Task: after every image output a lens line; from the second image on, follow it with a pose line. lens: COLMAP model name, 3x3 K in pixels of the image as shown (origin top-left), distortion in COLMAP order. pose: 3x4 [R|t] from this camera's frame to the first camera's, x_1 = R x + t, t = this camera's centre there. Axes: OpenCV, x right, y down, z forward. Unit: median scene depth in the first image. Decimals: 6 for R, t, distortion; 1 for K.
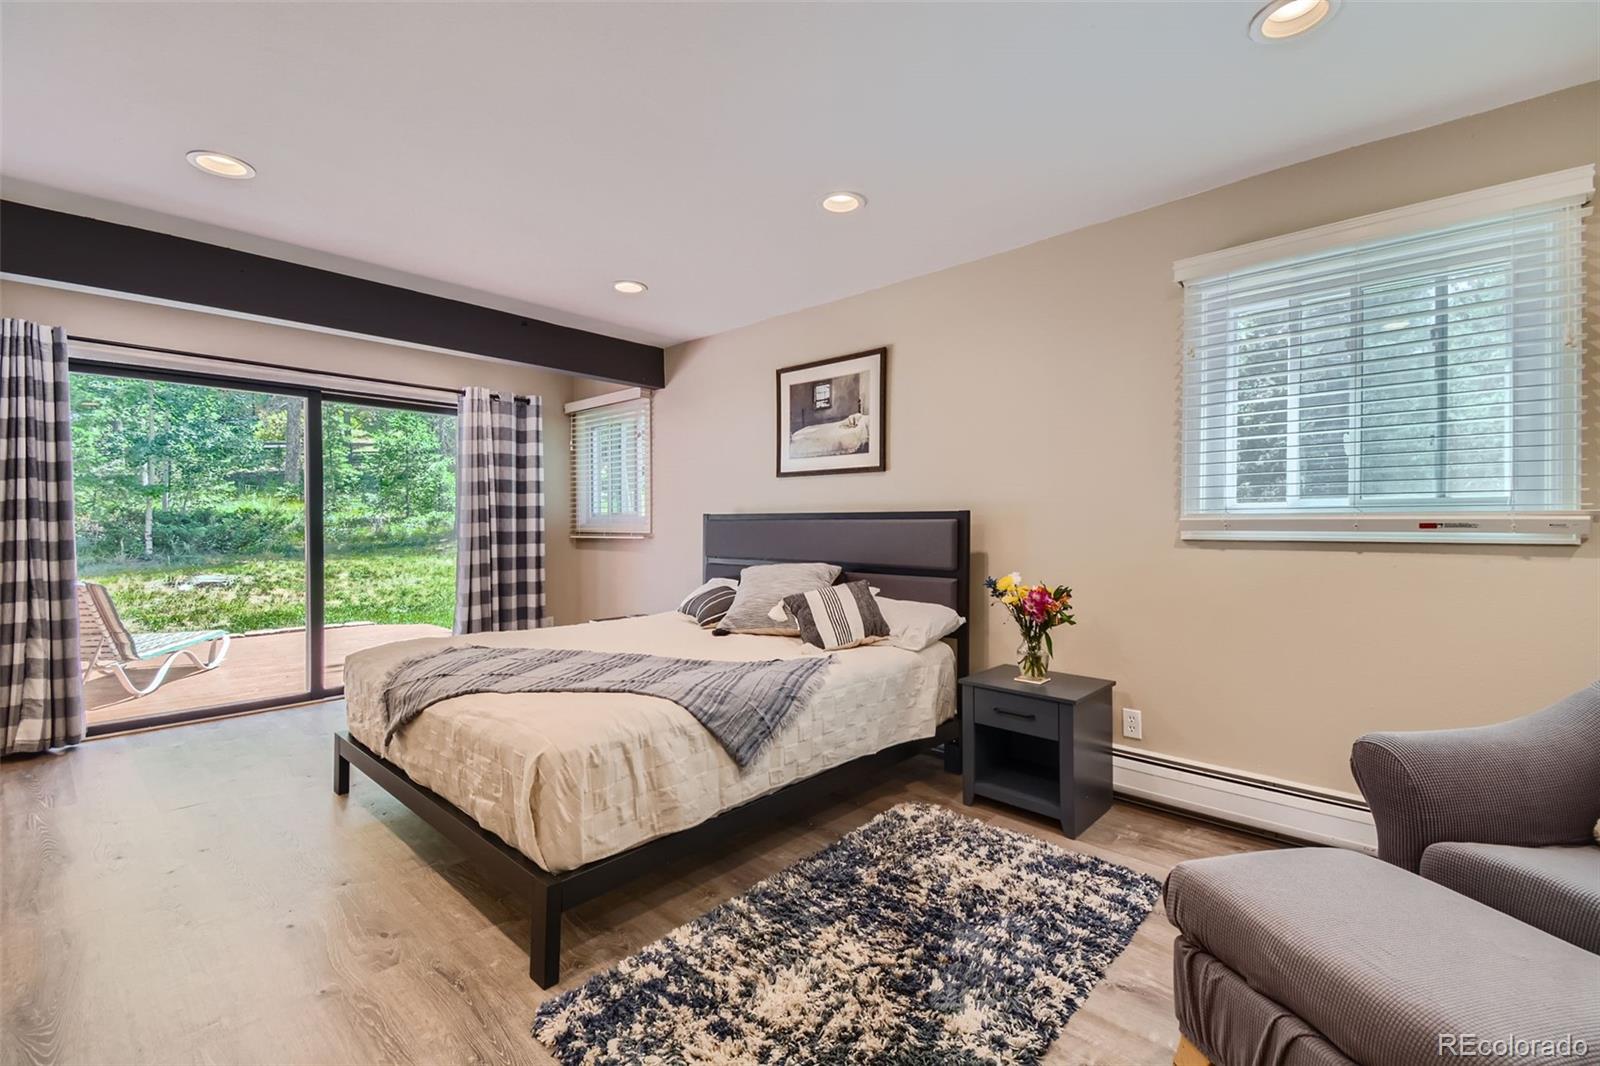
lens RADIAL K [[700.5, 0, 797.0], [0, 700.5, 527.2], [0, 0, 1]] dist [0.020630, -0.004424]
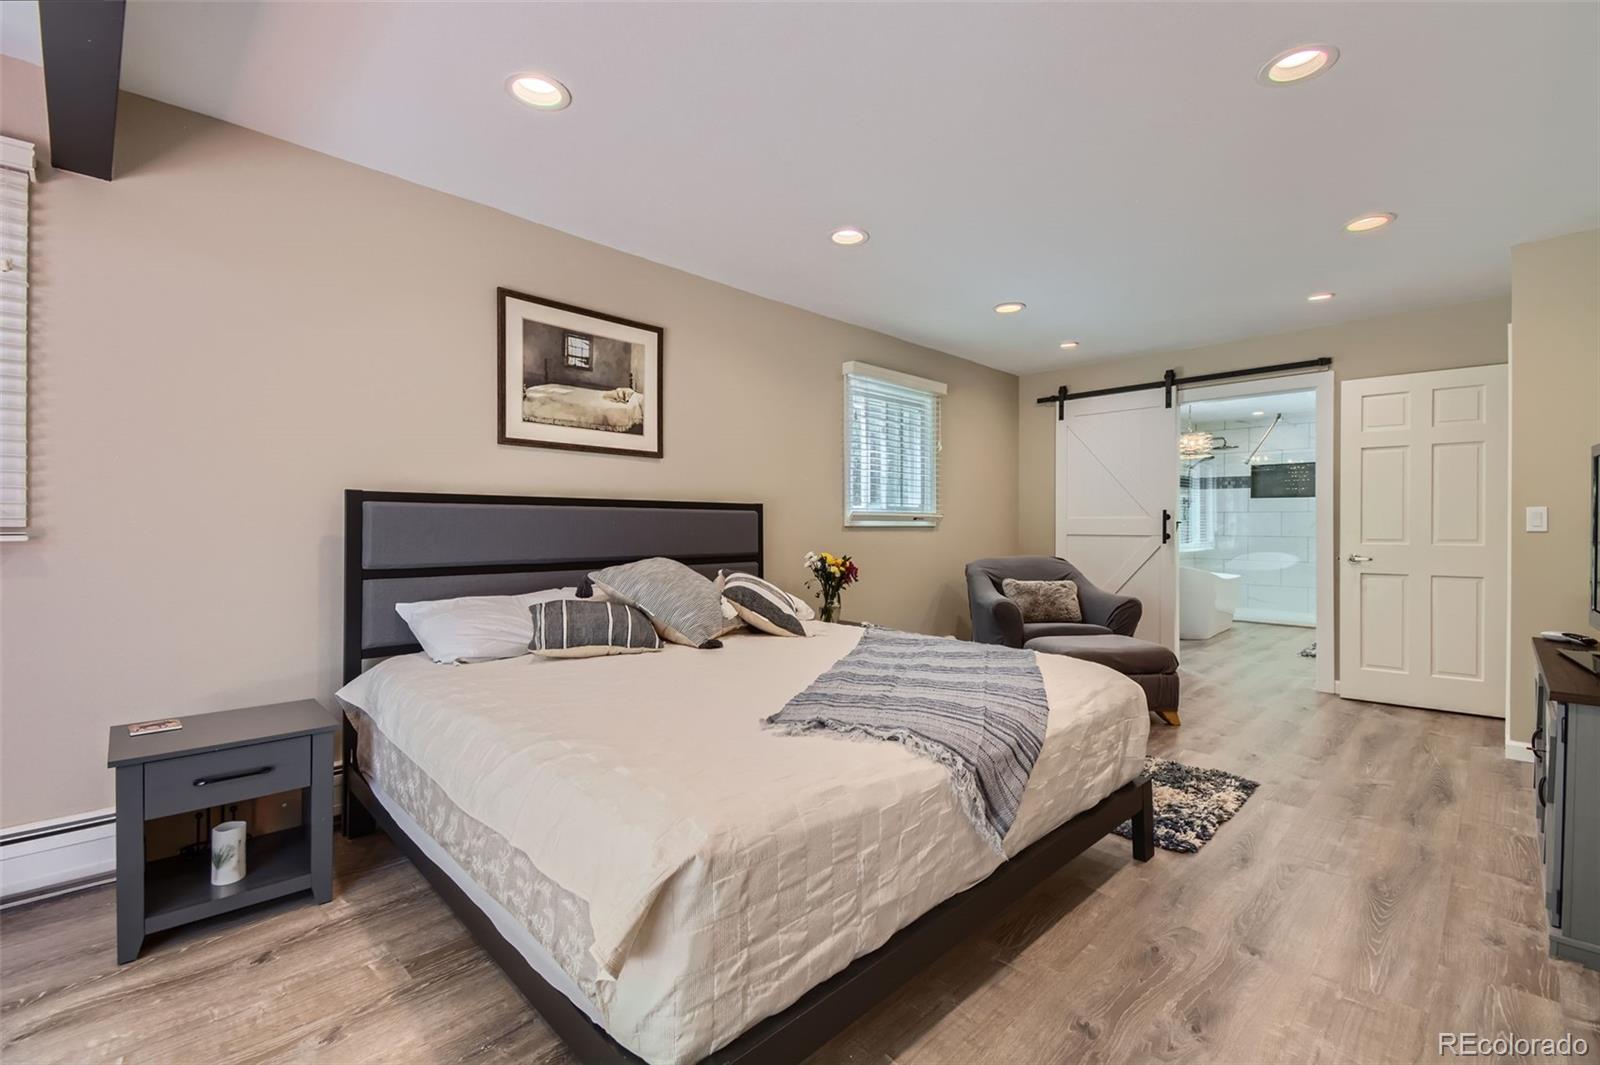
lens RADIAL K [[700.5, 0, 798.2], [0, 700.5, 533.5], [0, 0, 1]] dist [0.020630, -0.004424]
pose [[0.044266, -0.016959, 0.998876, -0.807999], [-0.006848, 0.999827, 0.017278, 0.004896], [-0.998996, -0.007605, 0.044143, 0.757070]]
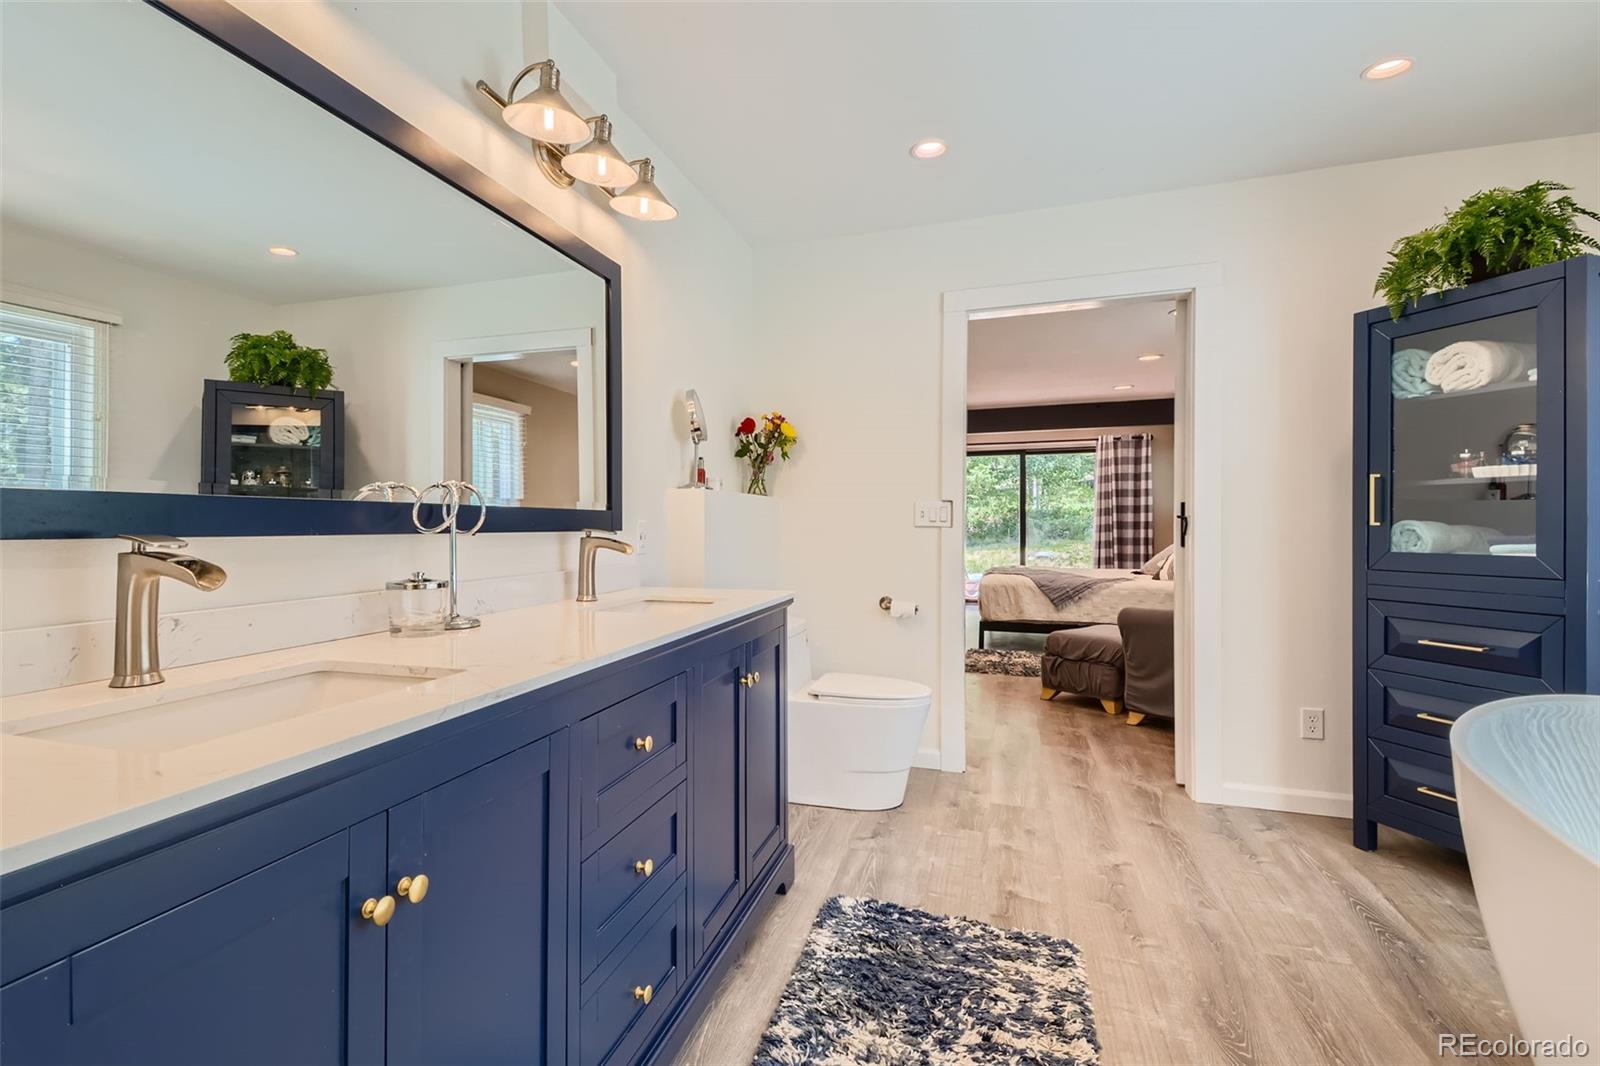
lens RADIAL K [[700.5, 0, 801.1], [0, 700.5, 523.5], [0, 0, 1]] dist [0.020630, -0.004424]
pose [[0.456614, 0.002560, -0.889661, 0.666202], [-0.000151, 0.999996, 0.002800, 0.006618], [0.889665, -0.001145, 0.456613, -0.386723]]
